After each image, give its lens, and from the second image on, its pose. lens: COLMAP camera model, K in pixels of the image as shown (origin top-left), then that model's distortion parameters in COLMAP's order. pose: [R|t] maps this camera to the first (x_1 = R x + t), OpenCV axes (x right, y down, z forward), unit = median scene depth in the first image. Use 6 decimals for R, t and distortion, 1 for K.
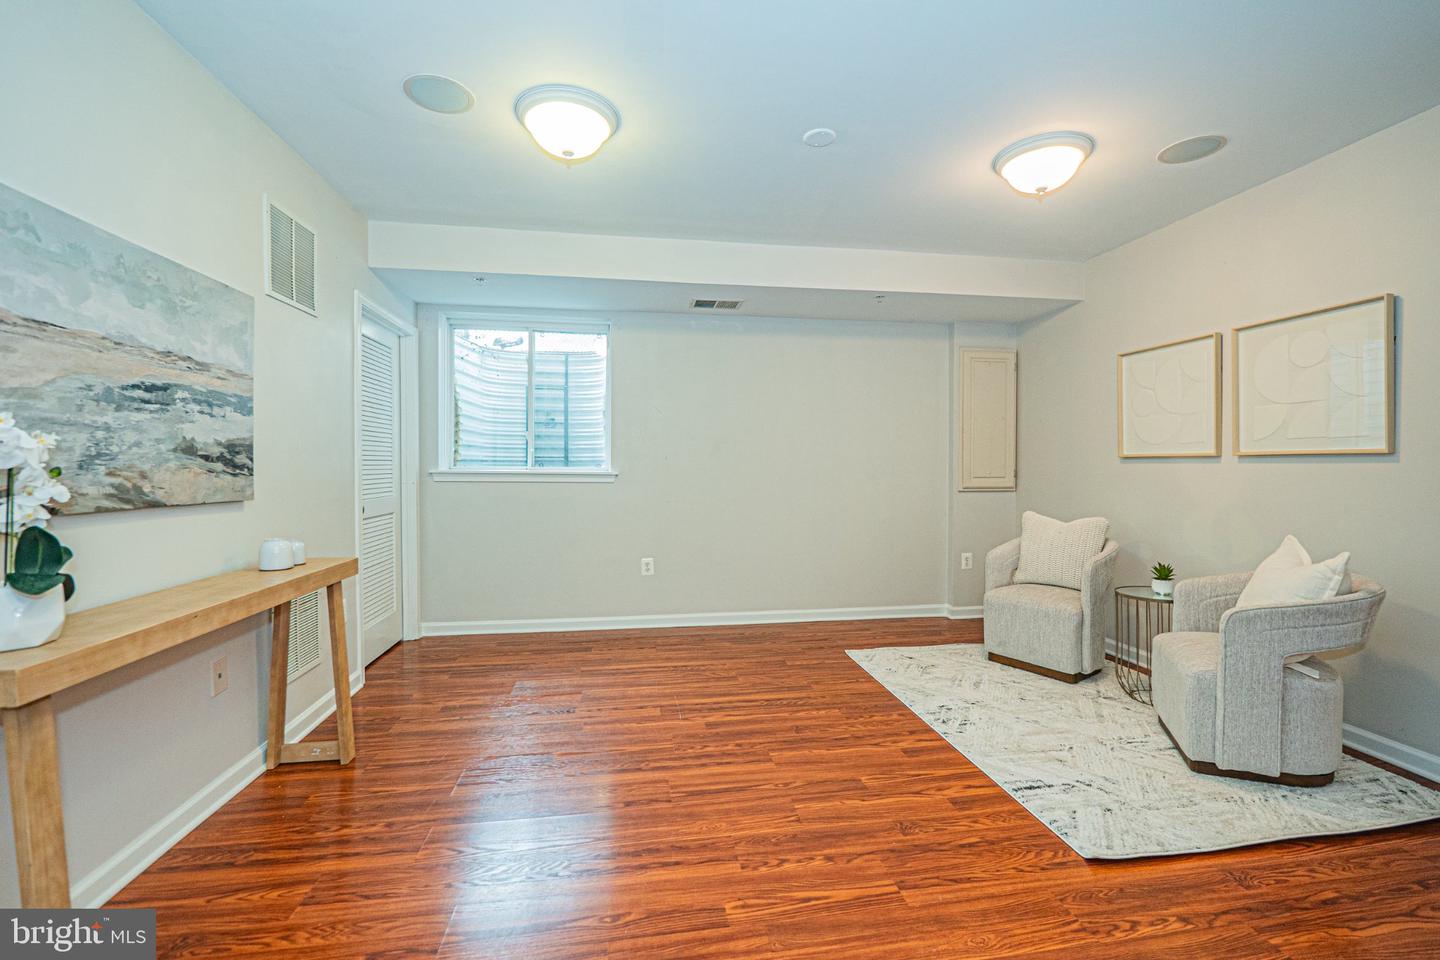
lens RADIAL K [[609.4, 0, 719.3], [0, 609.4, 474.2], [0, 0, 1]] dist [-0.006668, 0.000909]
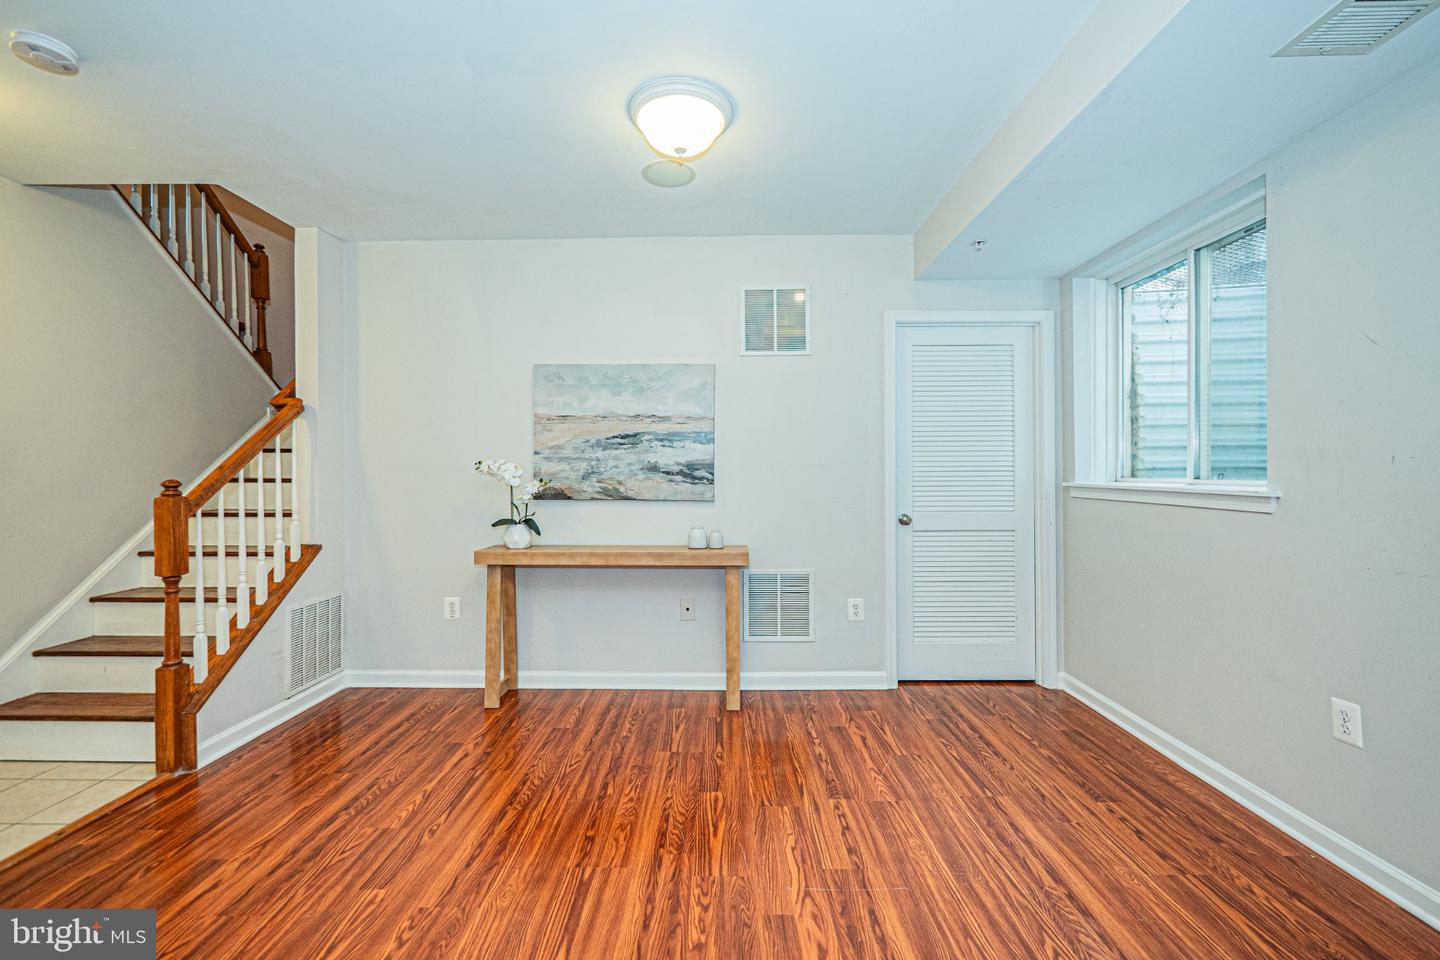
lens RADIAL K [[609.4, 0, 719.3], [0, 609.4, 474.2], [0, 0, 1]] dist [-0.006668, 0.000909]
pose [[-0.160462, -0.002494, -0.987039, 0.835612], [-0.012501, 0.999922, -0.000494, -0.025784], [0.986963, 0.012260, -0.160481, 1.498427]]
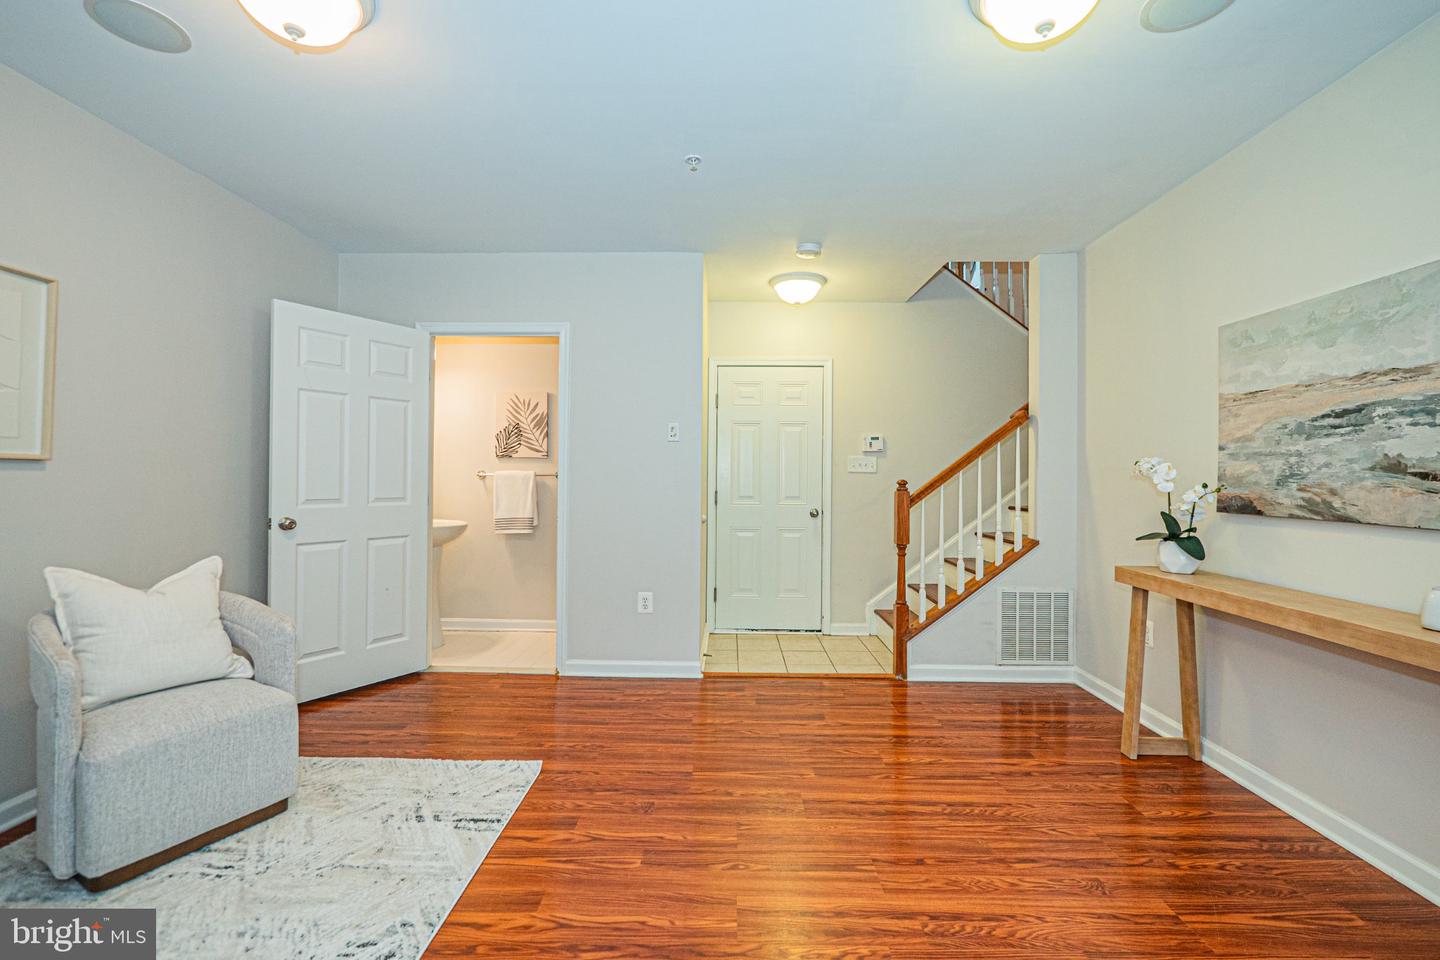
lens RADIAL K [[609.4, 0, 719.3], [0, 609.4, 474.2], [0, 0, 1]] dist [-0.006668, 0.000909]
pose [[-0.985328, -0.006567, 0.170544, -0.007797], [-0.004804, 0.999931, 0.010748, -0.035569], [-0.170603, 0.009771, -0.985291, 2.142148]]
